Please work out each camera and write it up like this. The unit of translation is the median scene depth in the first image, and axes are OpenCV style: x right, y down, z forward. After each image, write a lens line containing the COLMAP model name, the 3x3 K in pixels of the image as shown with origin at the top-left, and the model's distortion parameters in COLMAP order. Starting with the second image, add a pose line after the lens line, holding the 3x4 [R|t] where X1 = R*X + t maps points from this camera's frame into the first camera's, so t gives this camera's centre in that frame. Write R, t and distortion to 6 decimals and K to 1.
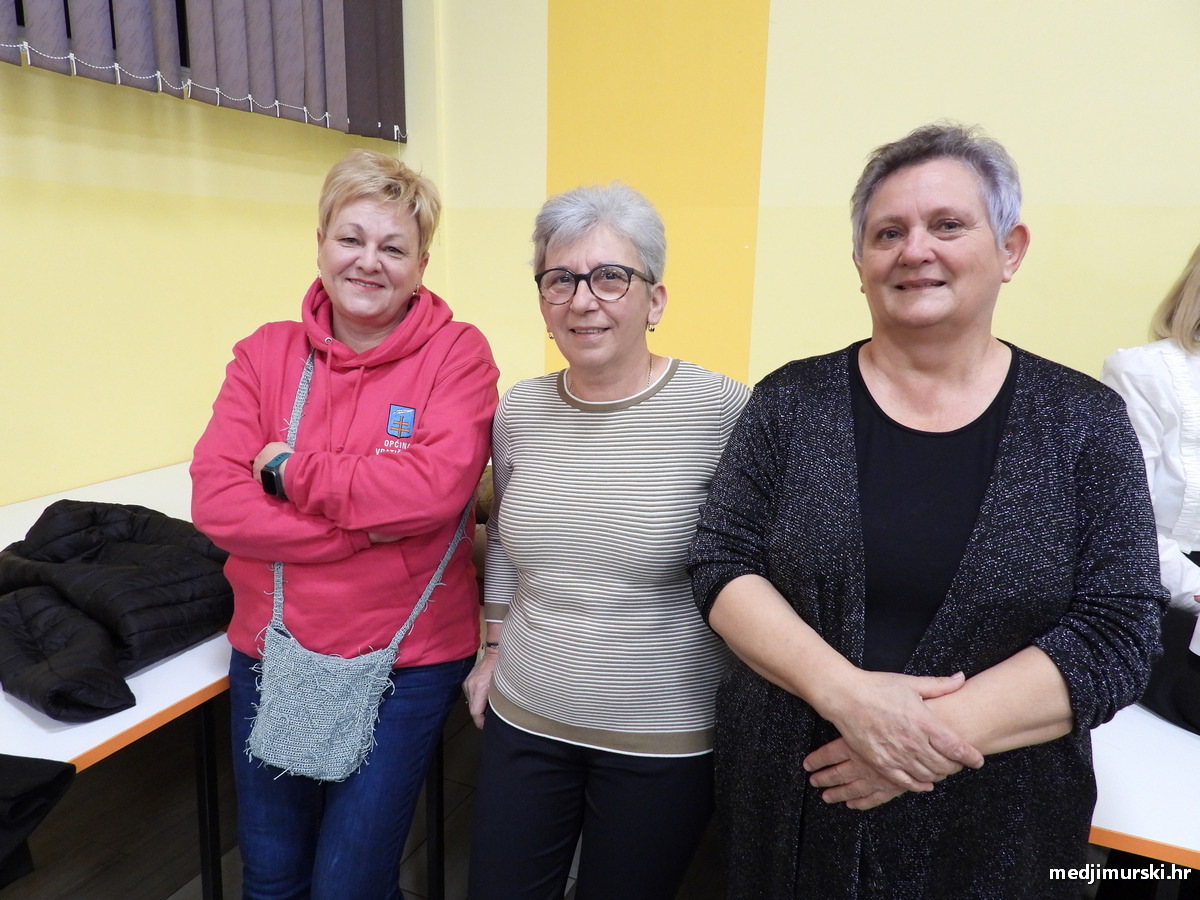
lens RADIAL K [[860.7, 0, 630.1], [0, 860.7, 459.4], [0, 0, 1]] dist [-0.039092, 0.018200]
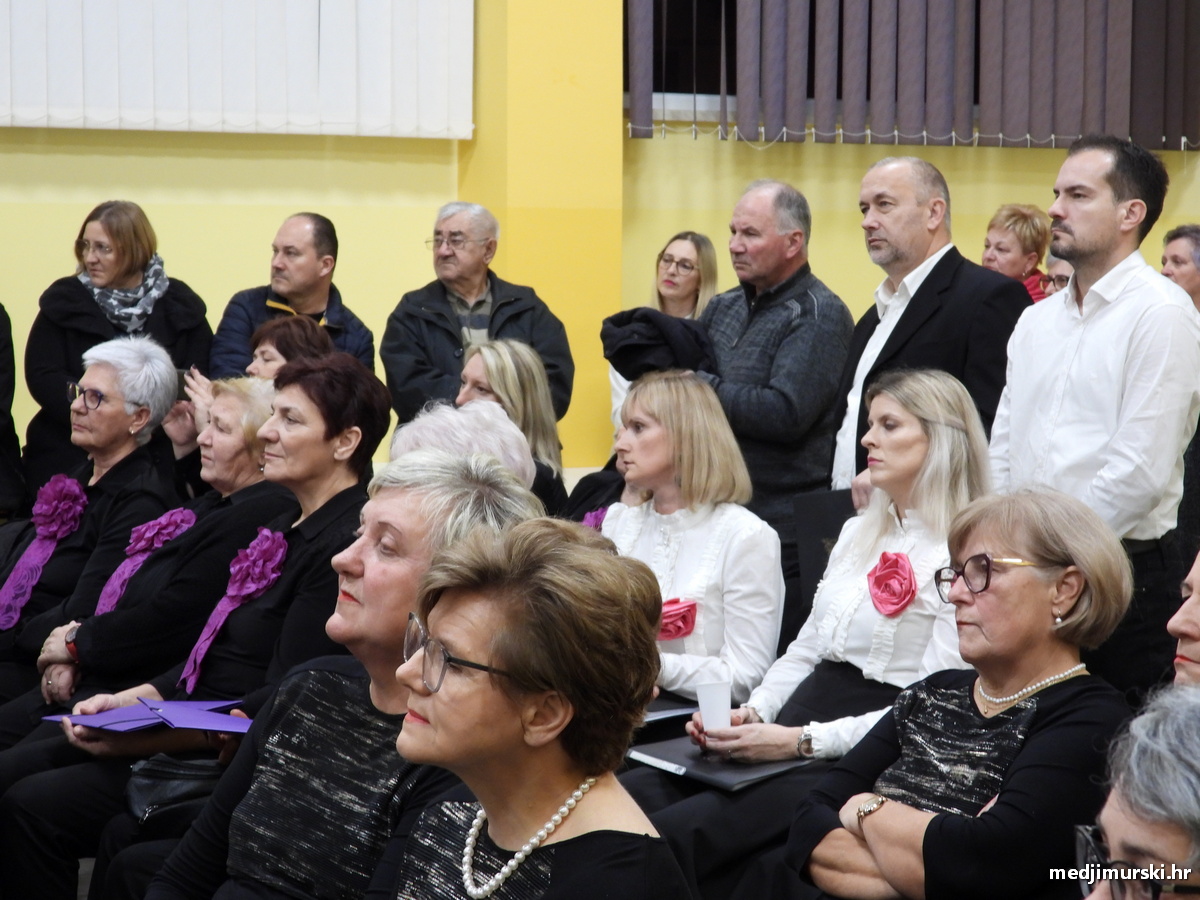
lens RADIAL K [[2869.5, 0, 602.0], [0, 2869.5, 454.0], [0, 0, 1]] dist [-0.010914, 0.000000]
pose [[0.747784, 0.044774, -0.662431, 1.893647], [-0.148192, 0.983809, -0.100790, 0.538837], [0.647193, 0.173536, 0.742312, -2.432370]]
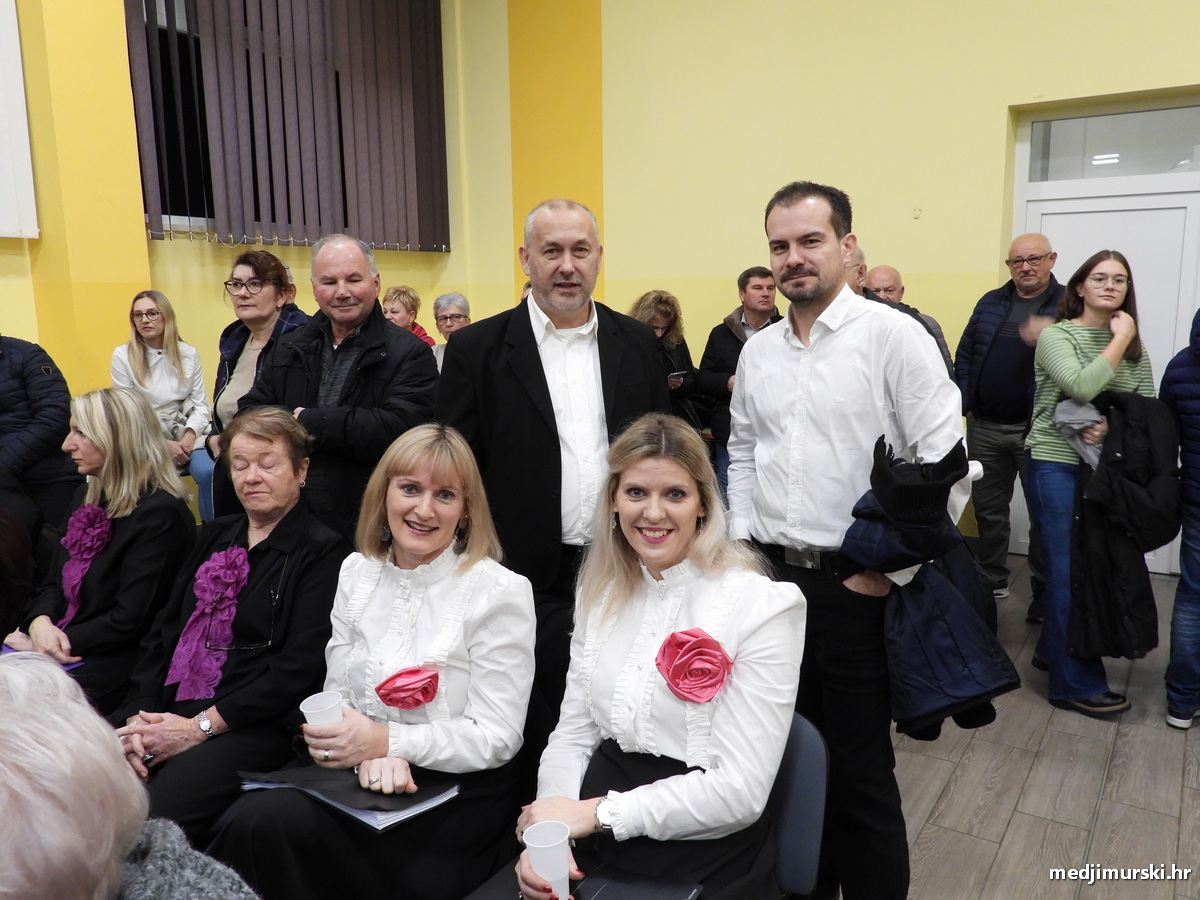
lens RADIAL K [[911.3, 0, 594.8], [0, 911.3, 445.6], [0, 0, 1]] dist [0.008256, -0.008608]
pose [[0.979292, 0.001552, -0.202447, 0.672508], [-0.015132, 0.997735, -0.065546, 0.287282], [0.201886, 0.067252, 0.977097, -1.316221]]
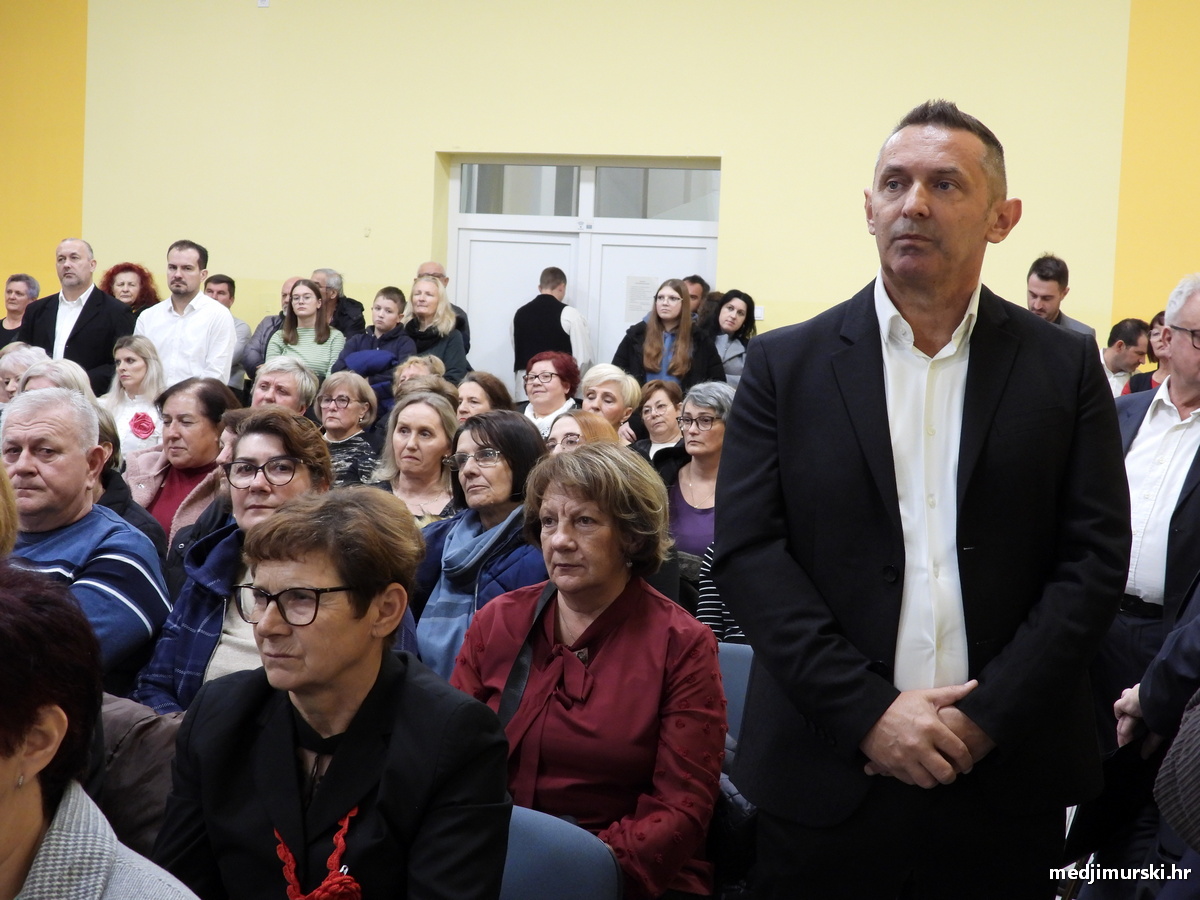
lens RADIAL K [[1955.1, 0, 603.0], [0, 1955.1, 447.3], [0, 0, 1]] dist [0.022880, 0.000000]
pose [[0.995611, 0.017371, 0.091959, 1.128644], [-0.002427, 0.987085, -0.160181, 0.988432], [-0.093554, 0.159255, 0.982795, -4.189702]]
